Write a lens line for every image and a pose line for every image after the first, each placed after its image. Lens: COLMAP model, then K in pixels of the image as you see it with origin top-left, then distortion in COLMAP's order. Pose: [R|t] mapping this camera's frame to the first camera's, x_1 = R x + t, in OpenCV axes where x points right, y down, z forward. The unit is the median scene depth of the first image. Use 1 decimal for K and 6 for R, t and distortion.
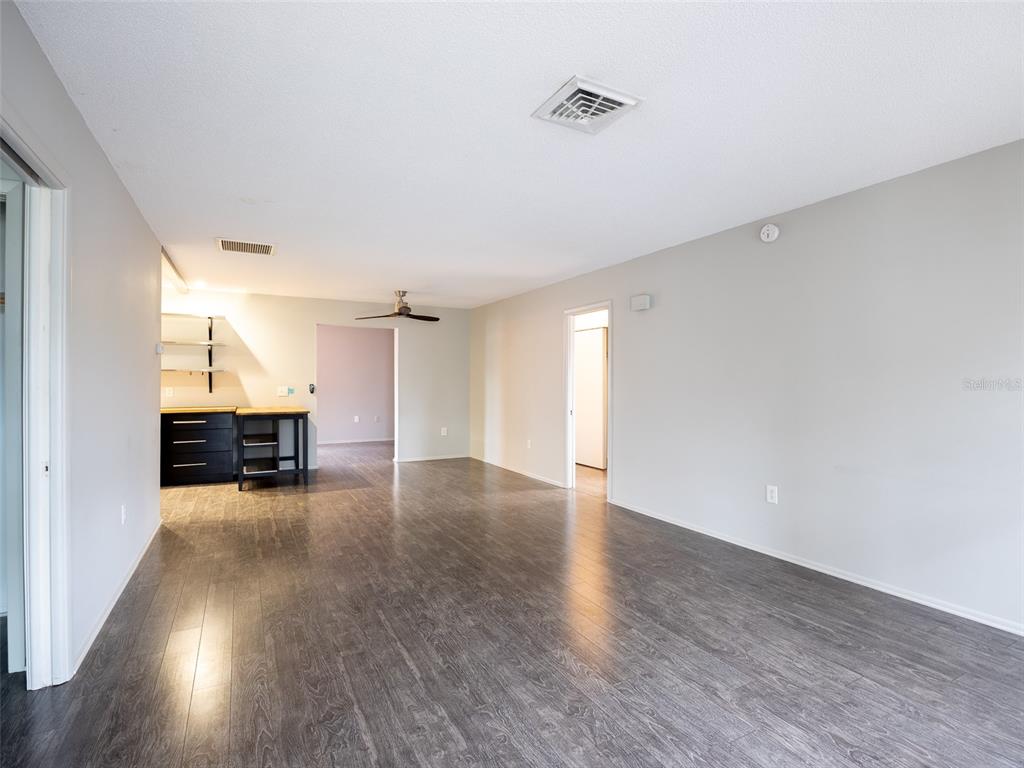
lens RADIAL K [[517.7, 0, 512.0], [0, 517.7, 384.0], [0, 0, 1]] dist [-0.015056, 0.000579]
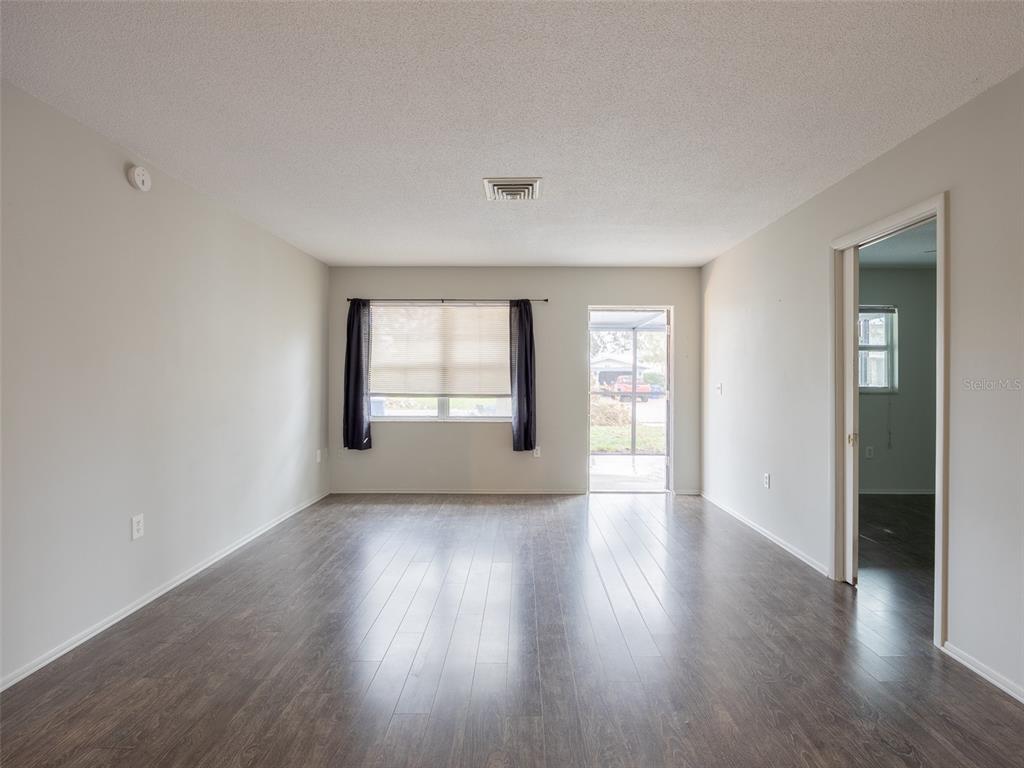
lens RADIAL K [[517.7, 0, 512.0], [0, 517.7, 384.0], [0, 0, 1]] dist [-0.015056, 0.000579]
pose [[-0.878972, -0.004754, 0.476850, -0.318544], [0.002068, 0.999903, 0.013782, -0.002969], [-0.476870, 0.013100, -0.878876, 1.338578]]
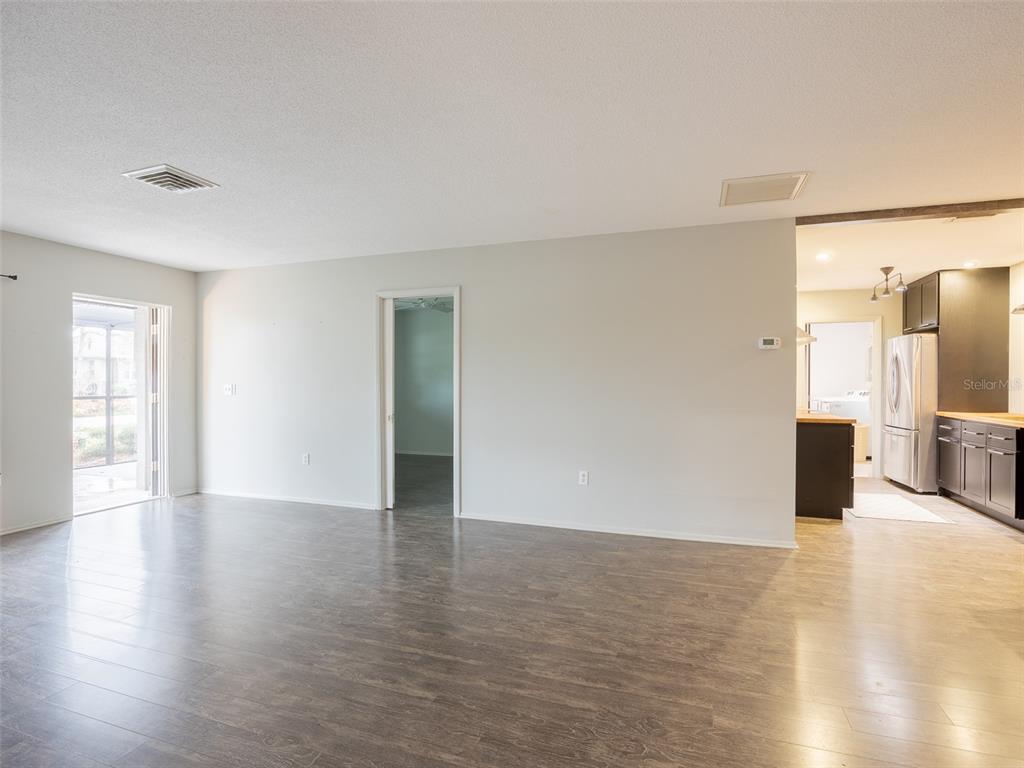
lens RADIAL K [[517.7, 0, 512.0], [0, 517.7, 384.0], [0, 0, 1]] dist [-0.015056, 0.000579]
pose [[-0.737500, 0.007498, -0.675305, 0.234700], [0.001852, 0.999957, 0.009079, -0.000409], [0.675344, 0.005445, -0.737482, 1.536035]]
